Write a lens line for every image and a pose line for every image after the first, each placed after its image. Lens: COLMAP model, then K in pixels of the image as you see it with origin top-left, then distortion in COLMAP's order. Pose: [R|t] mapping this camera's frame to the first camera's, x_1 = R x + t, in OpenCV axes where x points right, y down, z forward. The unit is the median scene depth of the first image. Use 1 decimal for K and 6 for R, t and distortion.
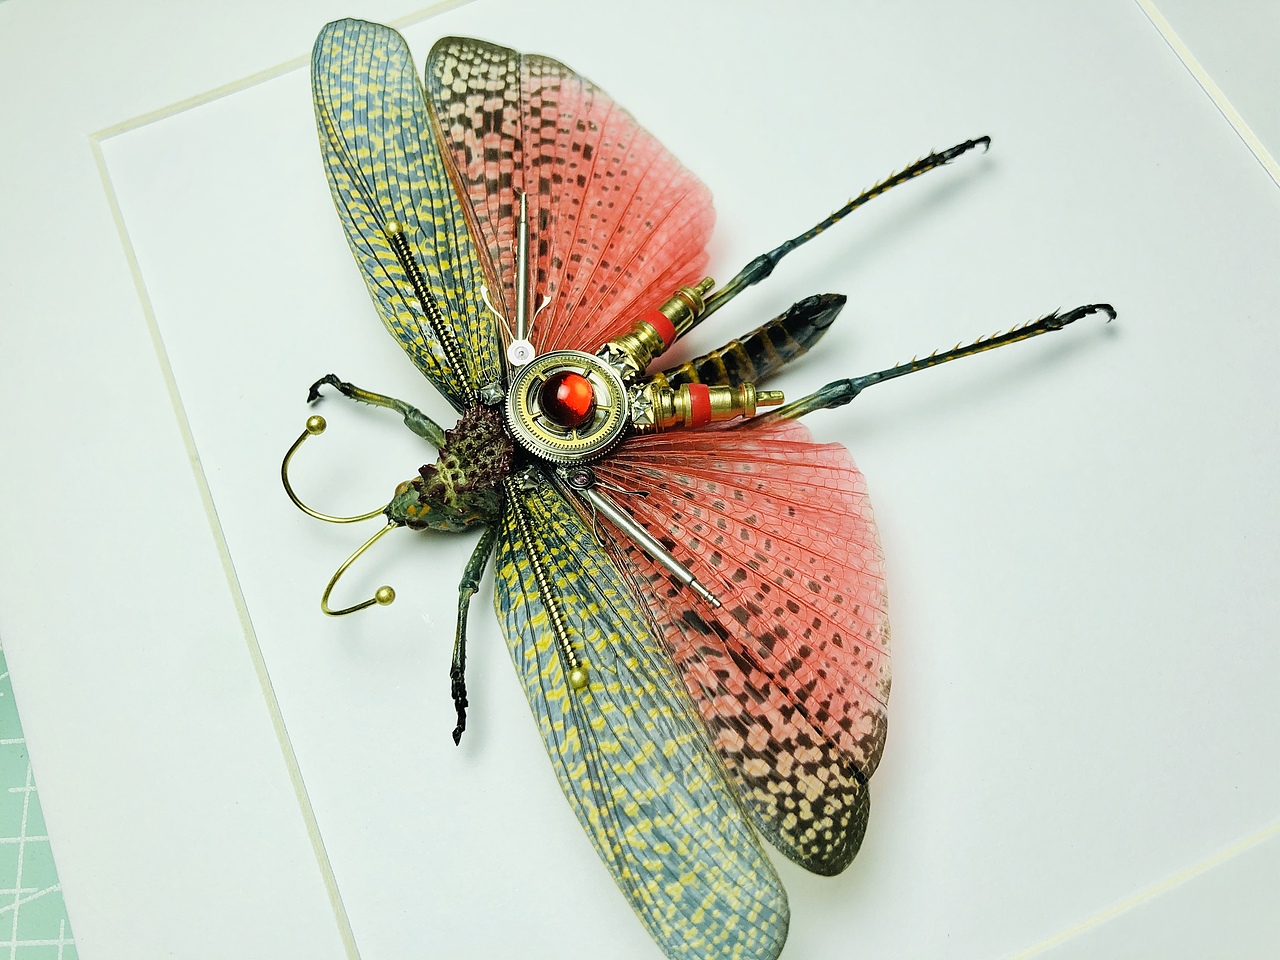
lens RADIAL K [[1090.5, 0, 633.7], [0, 1090.5, 477.6], [0, 0, 1]] dist [0.001486, -0.162928]
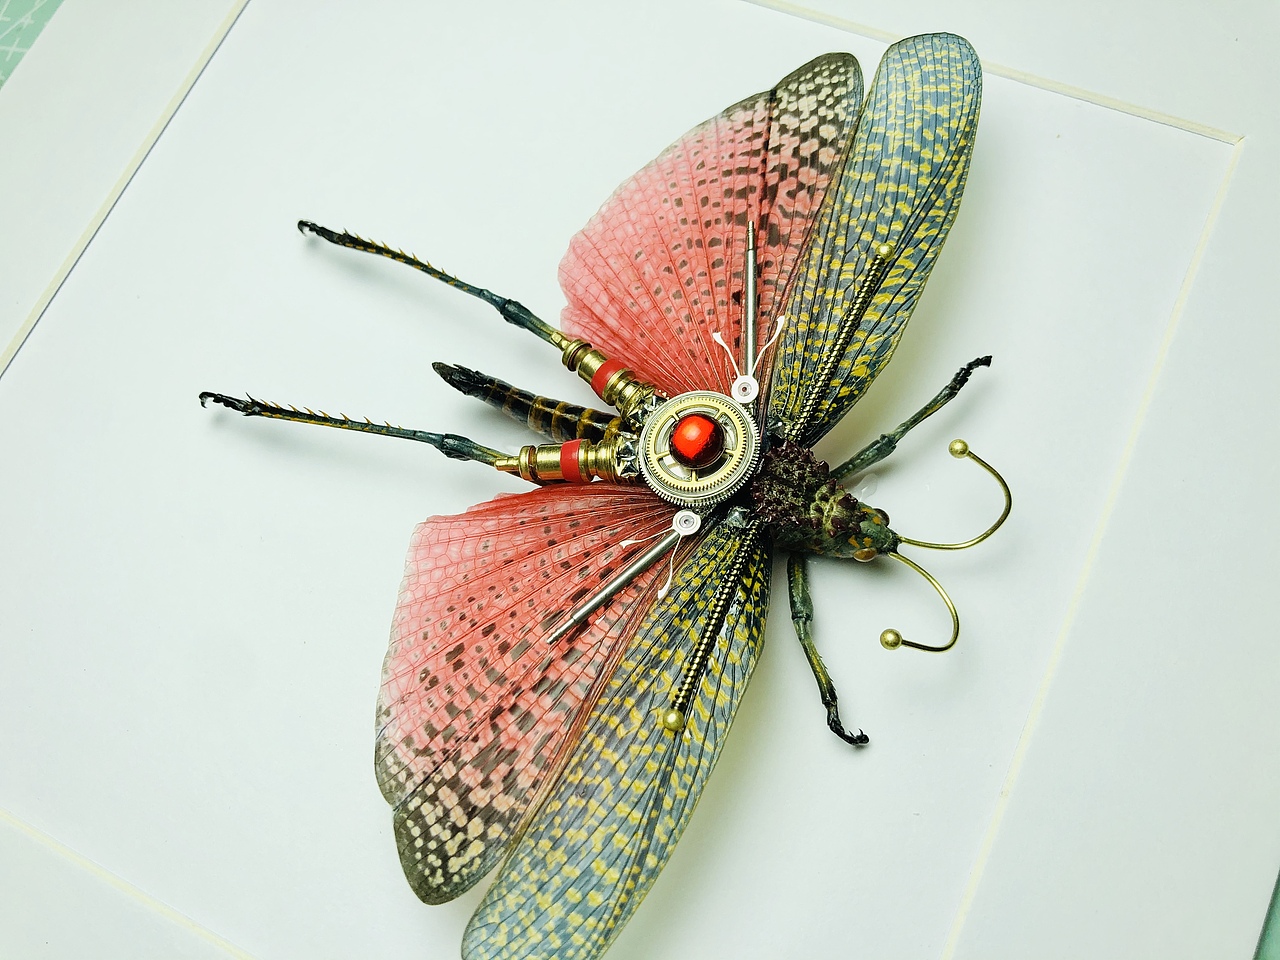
lens RADIAL K [[1090.5, 0, 633.7], [0, 1090.5, 477.6], [0, 0, 1]] dist [0.001486, -0.162928]
pose [[-0.646568, -0.667866, 0.368652, -0.409927], [0.755772, -0.495095, 0.428591, -0.554494], [-0.103724, 0.555730, 0.824867, 0.191425]]
